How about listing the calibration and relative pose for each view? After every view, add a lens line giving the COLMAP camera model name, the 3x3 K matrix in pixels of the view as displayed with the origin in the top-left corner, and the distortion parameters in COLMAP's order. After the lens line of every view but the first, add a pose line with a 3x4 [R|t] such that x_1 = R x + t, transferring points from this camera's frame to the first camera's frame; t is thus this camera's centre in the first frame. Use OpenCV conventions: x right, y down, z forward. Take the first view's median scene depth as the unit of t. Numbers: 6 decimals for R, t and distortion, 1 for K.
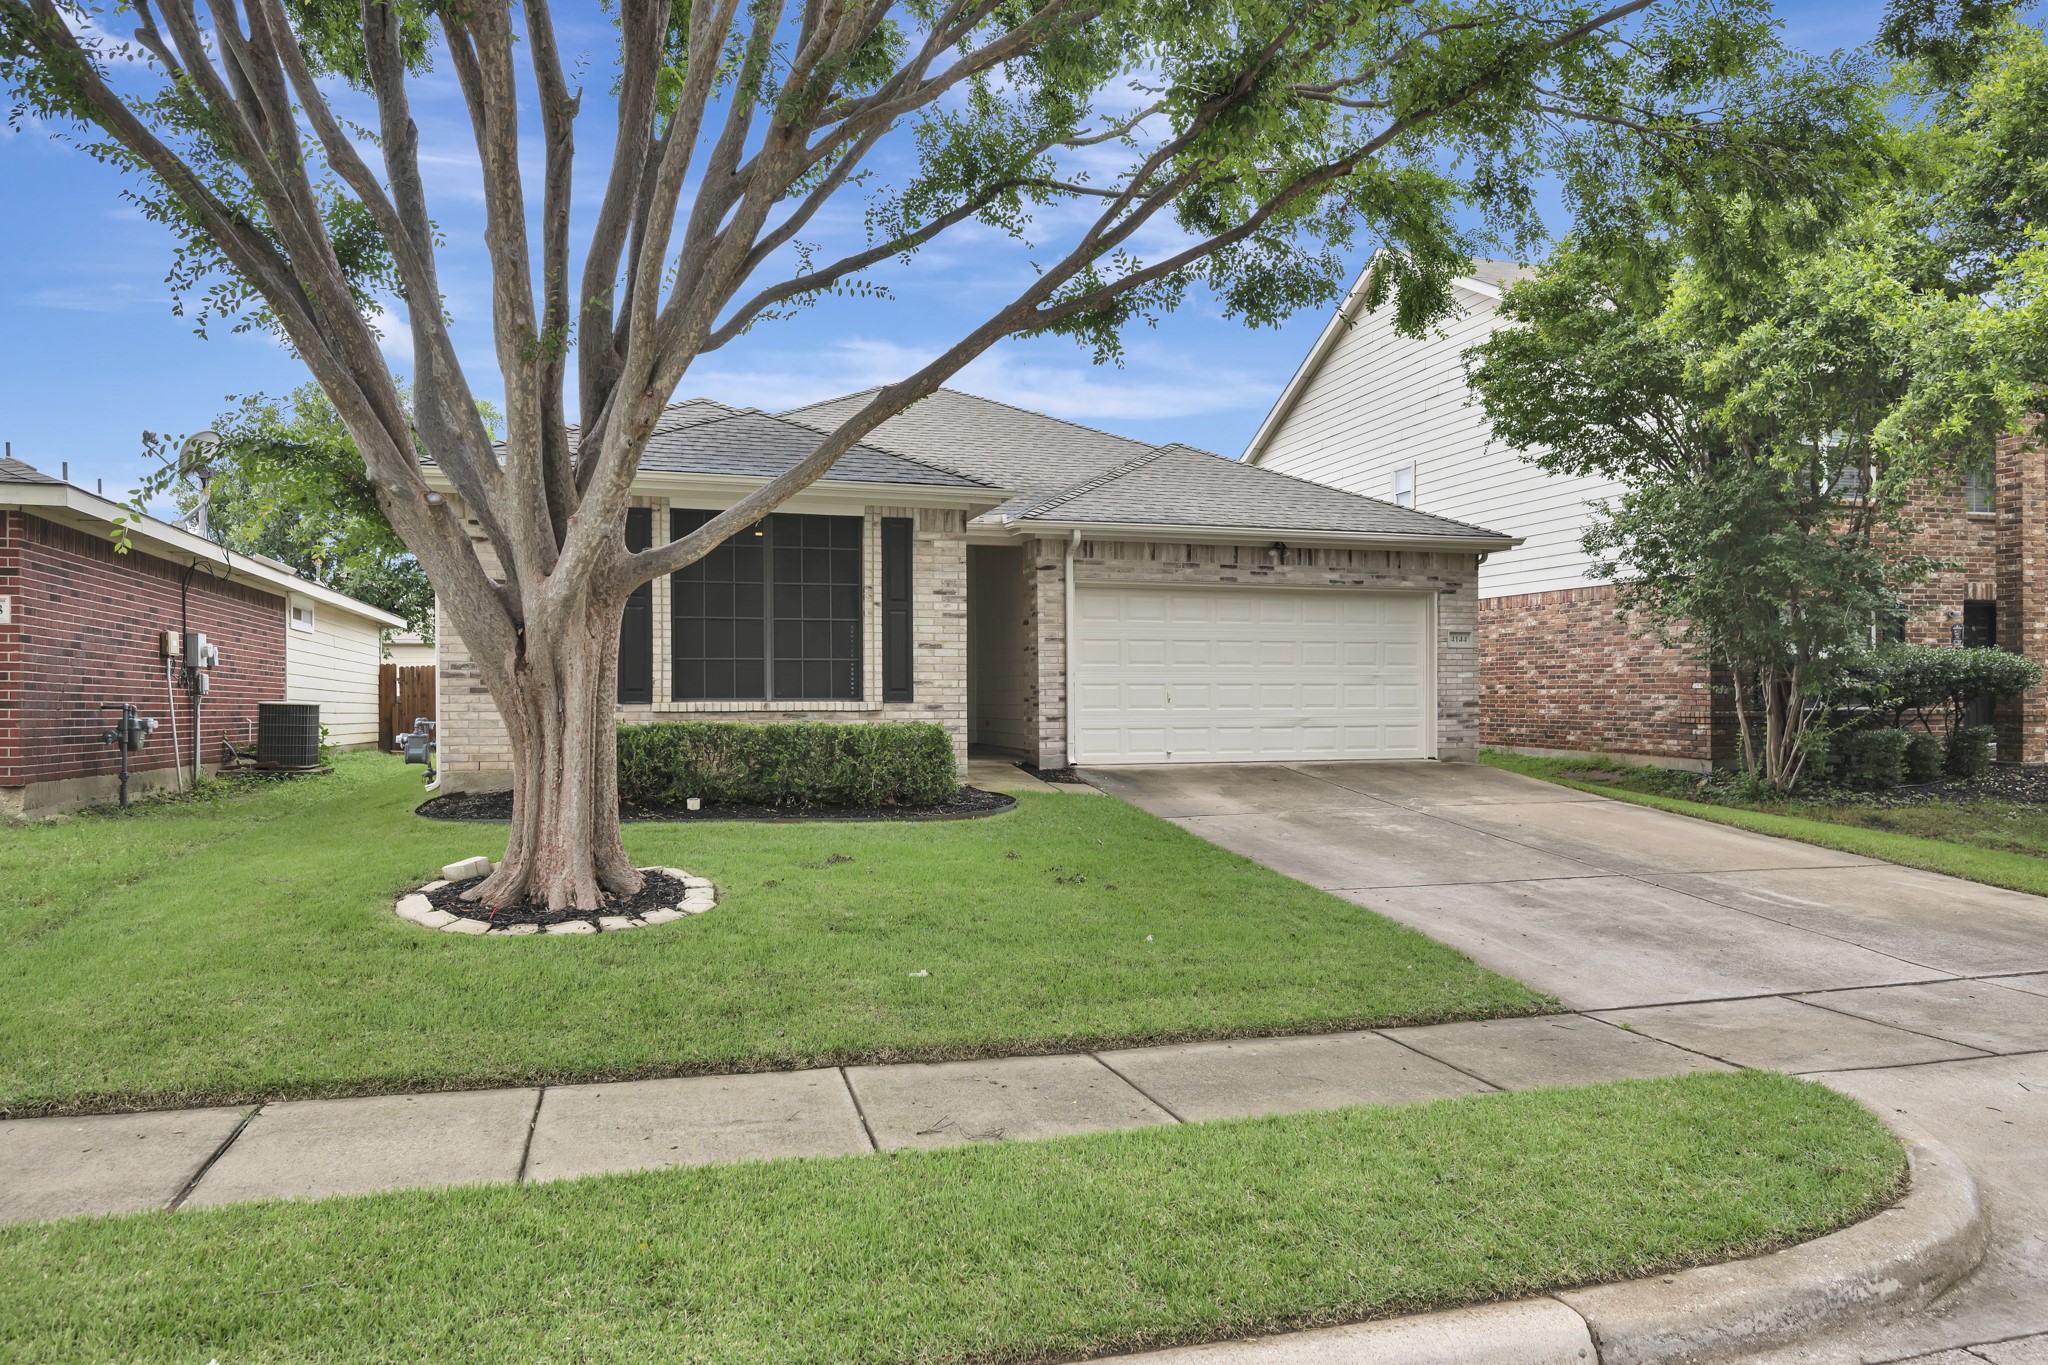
lens RADIAL K [[1363.7, 0, 1017.3], [0, 1363.7, 683.2], [0, 0, 1]] dist [-0.006185, 0.000919]
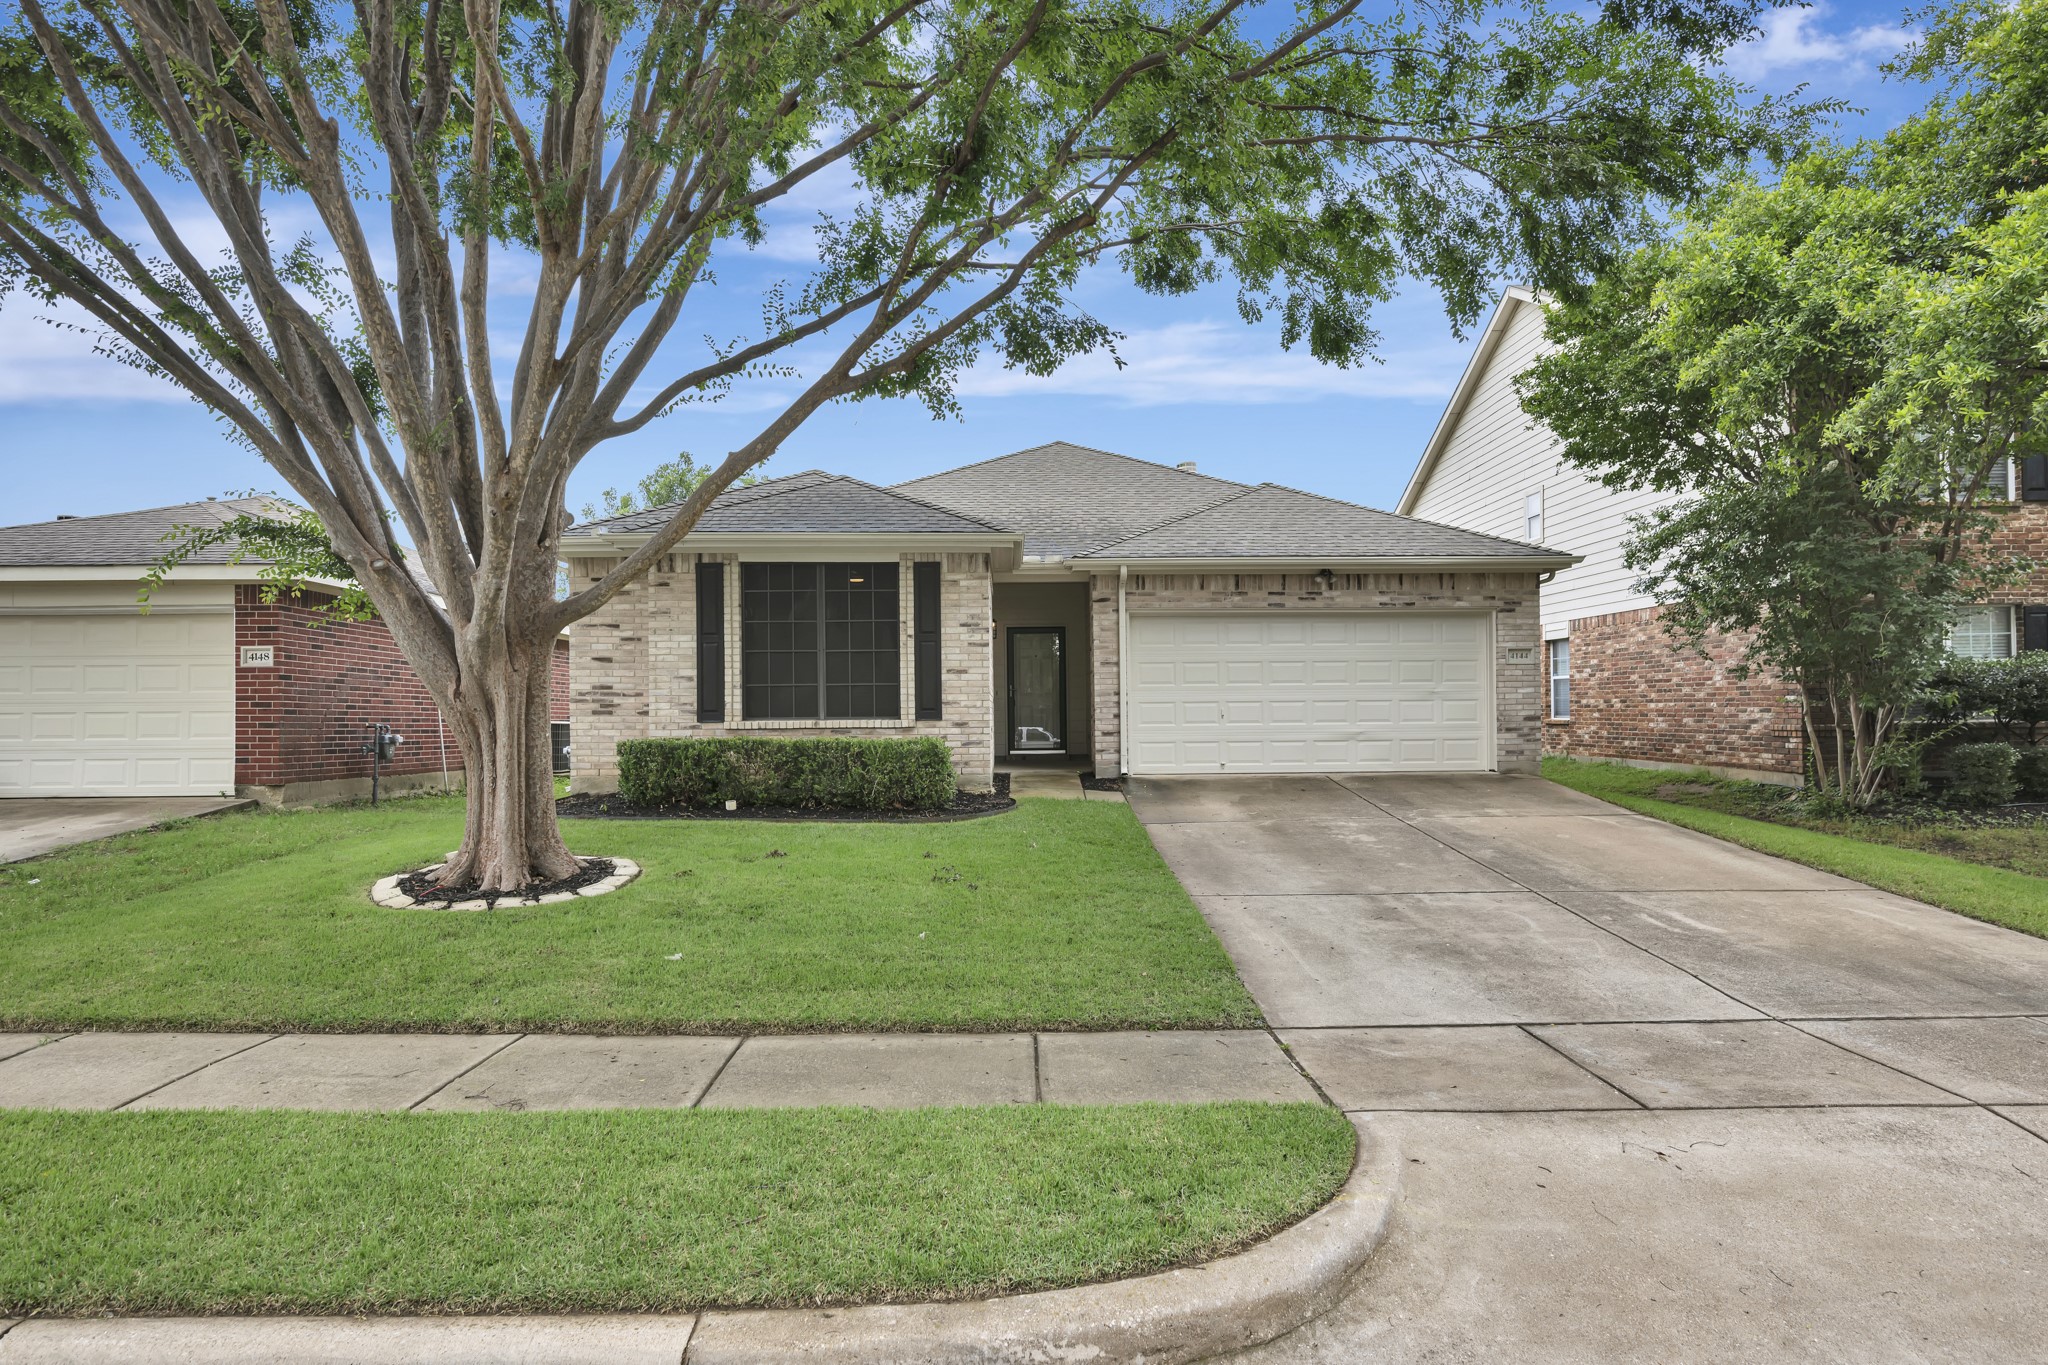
lens RADIAL K [[1155.5, 0, 1030.0], [0, 1155.5, 689.8], [0, 0, 1]] dist [-0.005892, 0.002723]
pose [[0.963437, -0.011797, -0.267674, 0.303767], [0.009183, 0.999897, -0.011015, -0.000270], [0.267776, 0.008154, 0.963447, 0.084001]]
